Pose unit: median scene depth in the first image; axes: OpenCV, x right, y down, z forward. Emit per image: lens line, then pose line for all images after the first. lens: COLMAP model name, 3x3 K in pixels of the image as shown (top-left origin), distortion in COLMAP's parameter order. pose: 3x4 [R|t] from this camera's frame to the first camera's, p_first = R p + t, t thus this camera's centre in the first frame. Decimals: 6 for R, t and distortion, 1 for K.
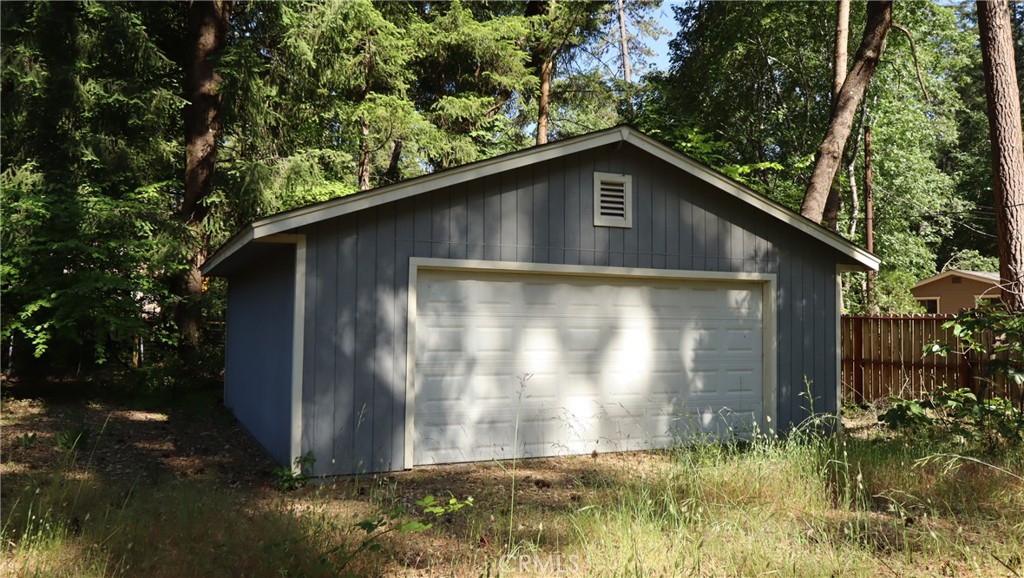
lens RADIAL K [[851.0, 0, 512.4], [0, 851.0, 288.8], [0, 0, 1]] dist [0.015807, 0.004159]
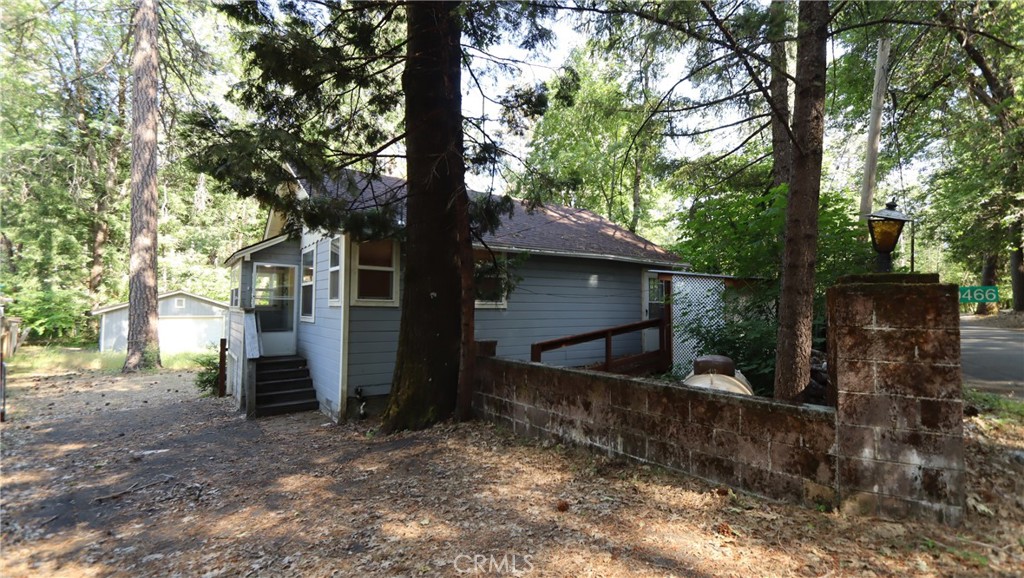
lens RADIAL K [[471.3, 0, 510.4], [0, 471.3, 287.9], [0, 0, 1]] dist [0.005928, -0.001318]
pose [[0.949433, 0.006207, 0.313909, 0.928505], [-0.005581, 0.999980, -0.002891, -0.161454], [-0.313920, 0.000993, 0.949449, -1.995987]]
